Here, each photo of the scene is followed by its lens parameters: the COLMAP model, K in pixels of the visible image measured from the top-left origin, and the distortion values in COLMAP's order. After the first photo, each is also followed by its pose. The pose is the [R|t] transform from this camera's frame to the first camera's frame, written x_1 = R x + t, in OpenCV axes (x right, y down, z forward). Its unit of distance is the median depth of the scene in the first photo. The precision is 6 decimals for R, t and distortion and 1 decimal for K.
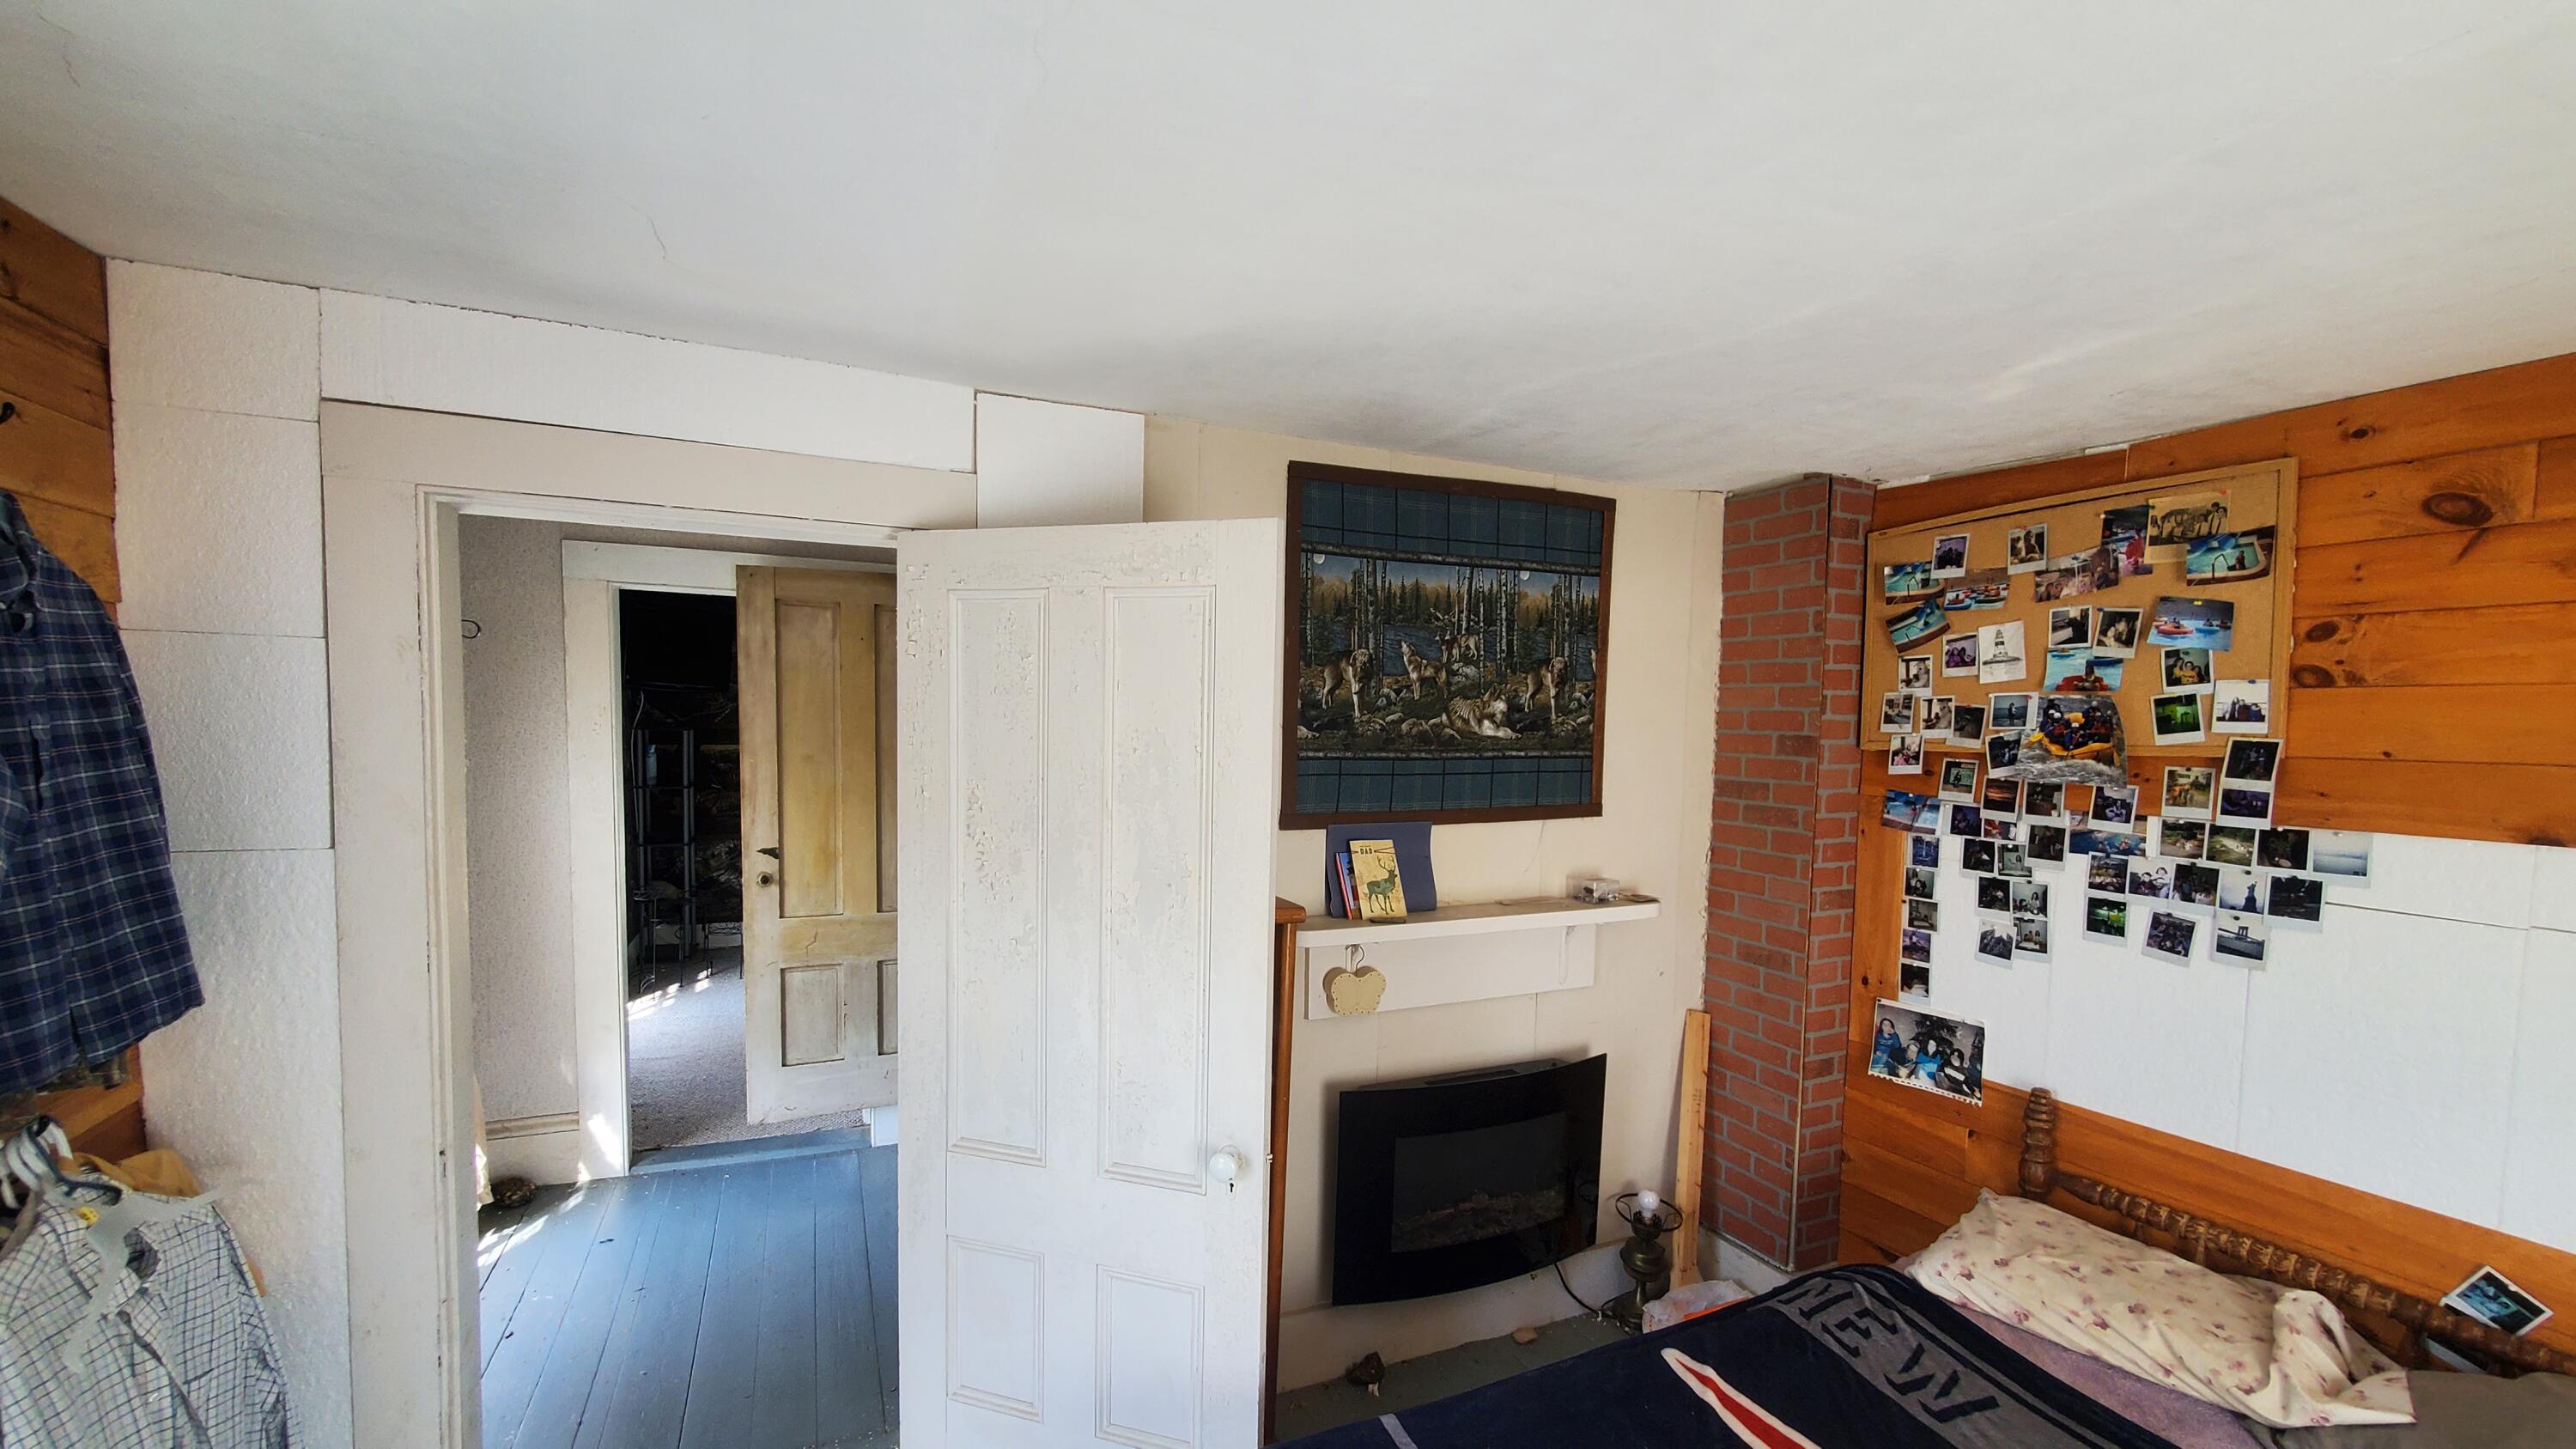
lens RADIAL K [[1009.3, 0, 1252.5], [0, 1009.3, 792.3], [0, 0, 1]] dist [-0.005126, -0.002576]
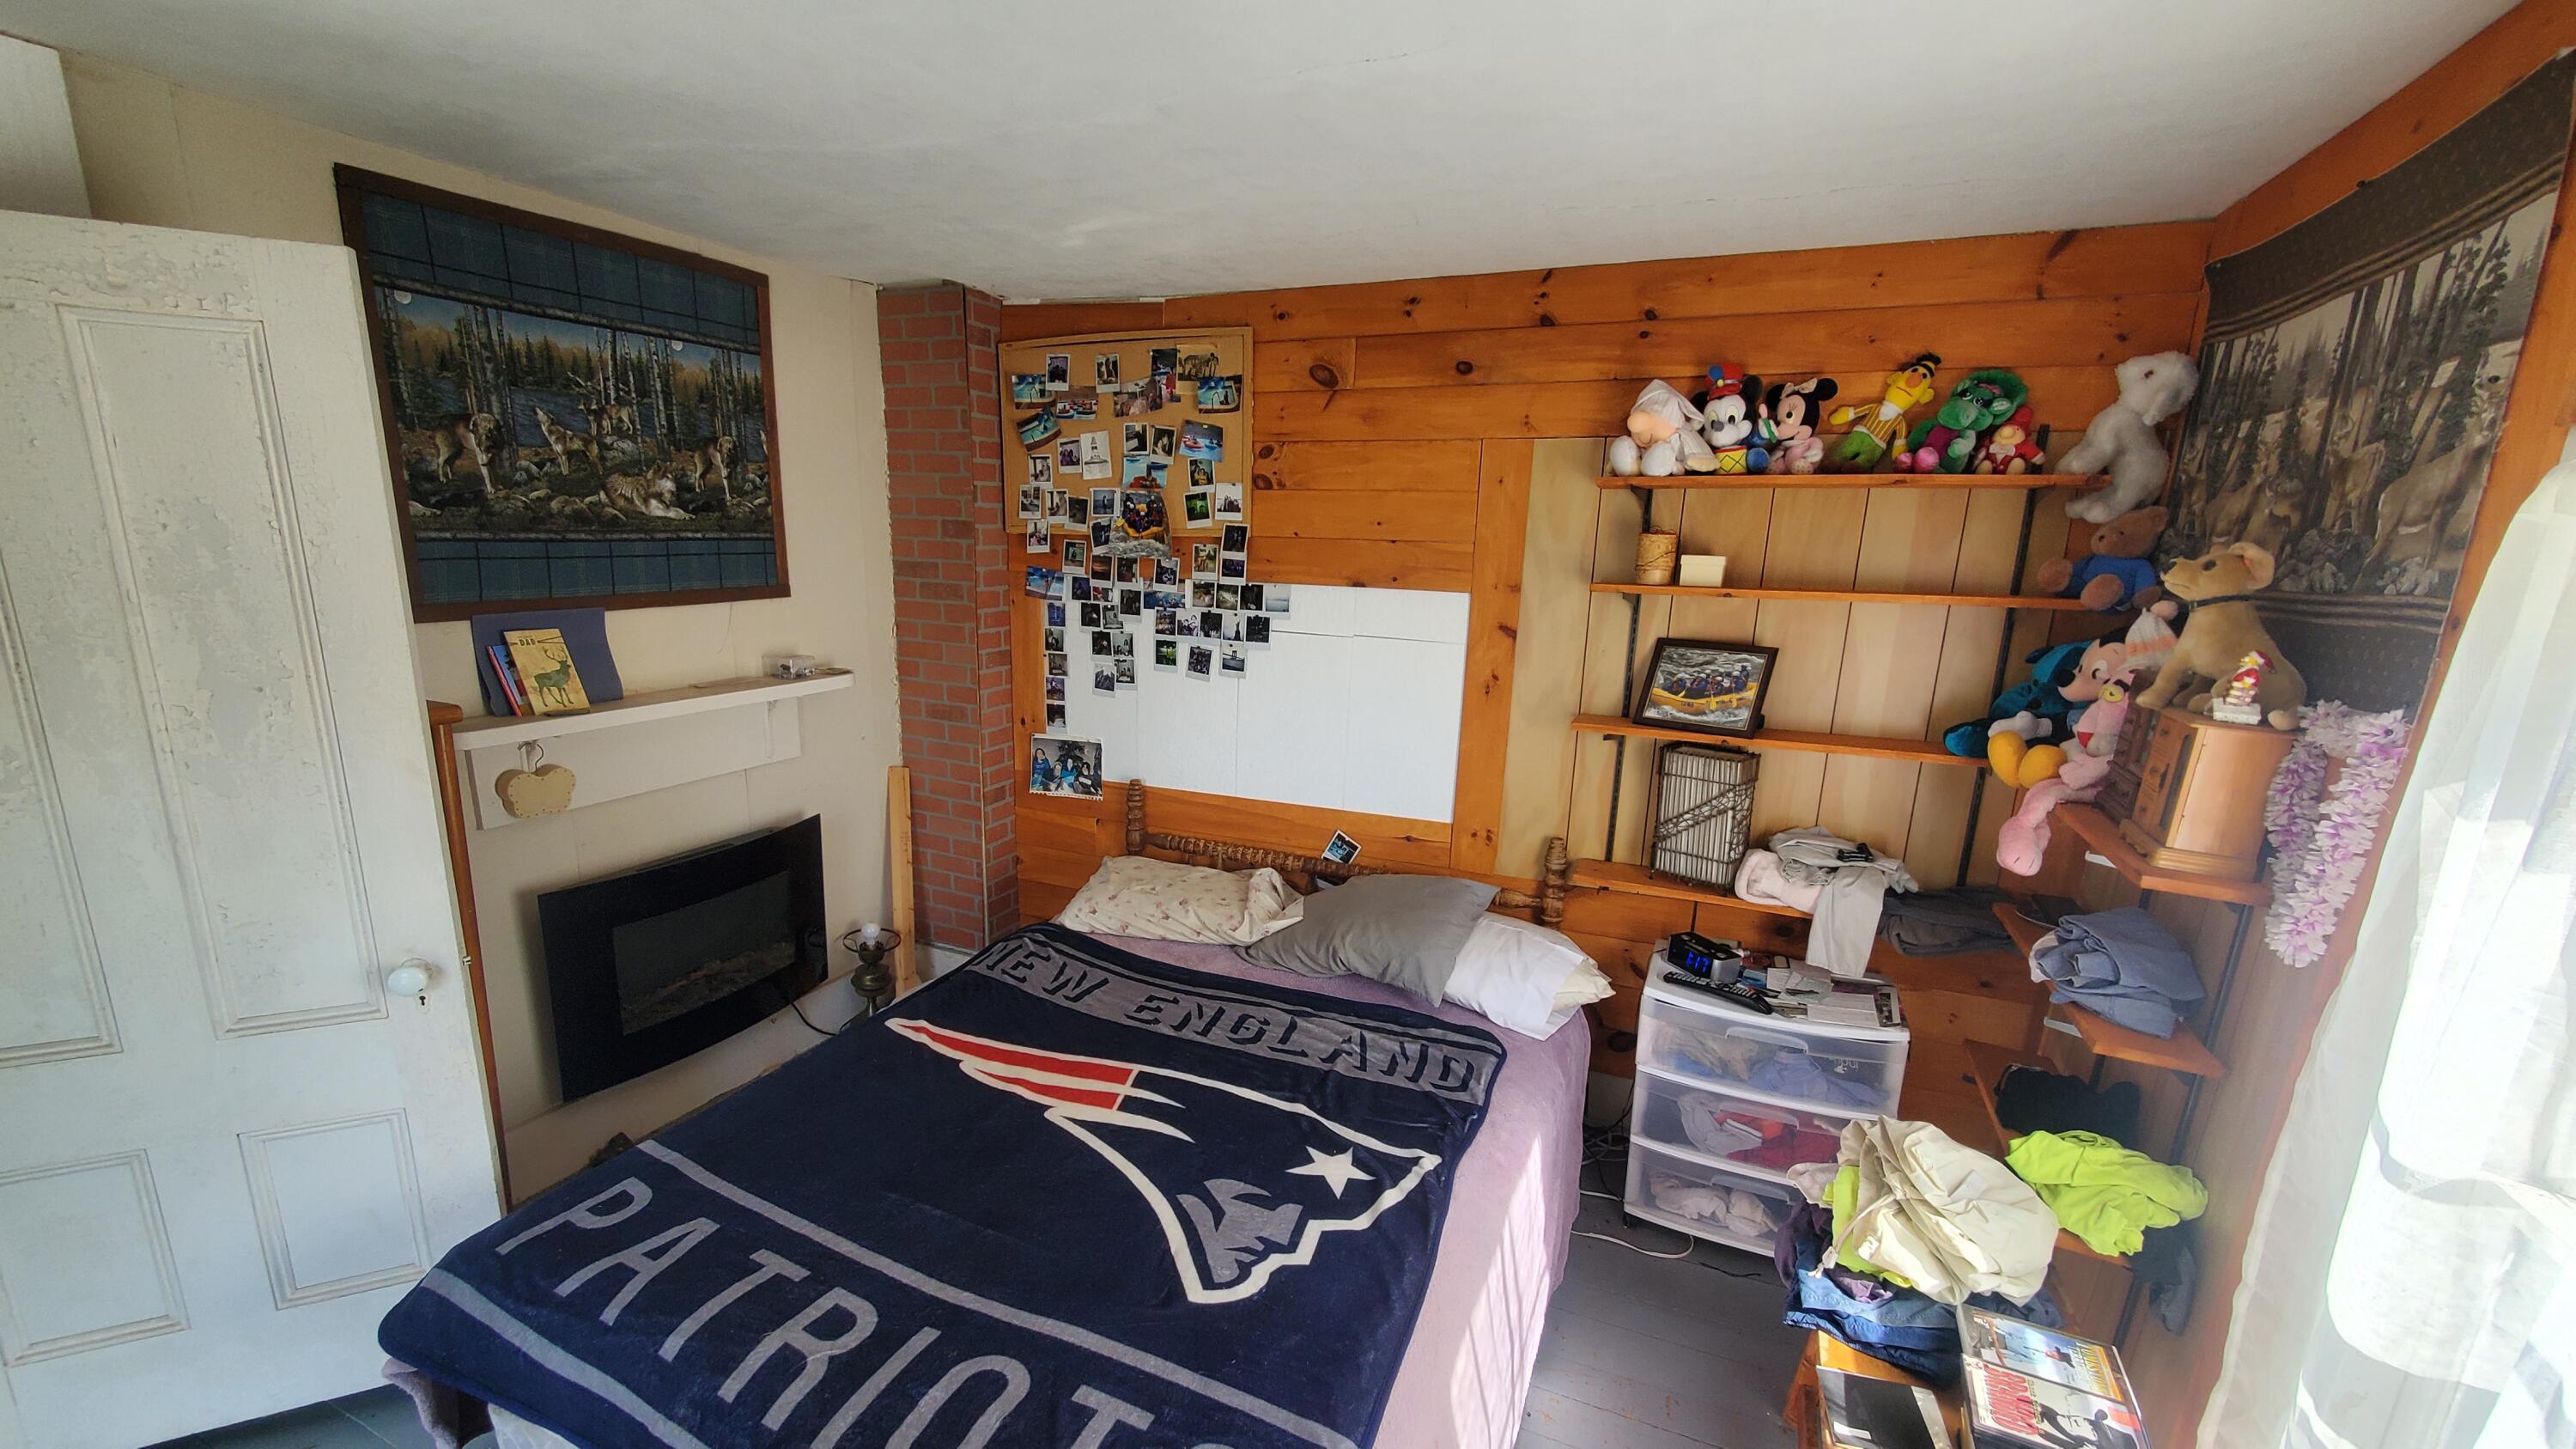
lens RADIAL K [[1009.3, 0, 1255.1], [0, 1009.3, 769.5], [0, 0, 1]] dist [-0.005126, -0.002576]
pose [[0.731085, -0.152728, 0.664973, -0.030983], [0.030370, 0.980943, 0.191909, 0.016093], [-0.681610, -0.120106, 0.721791, -0.136145]]
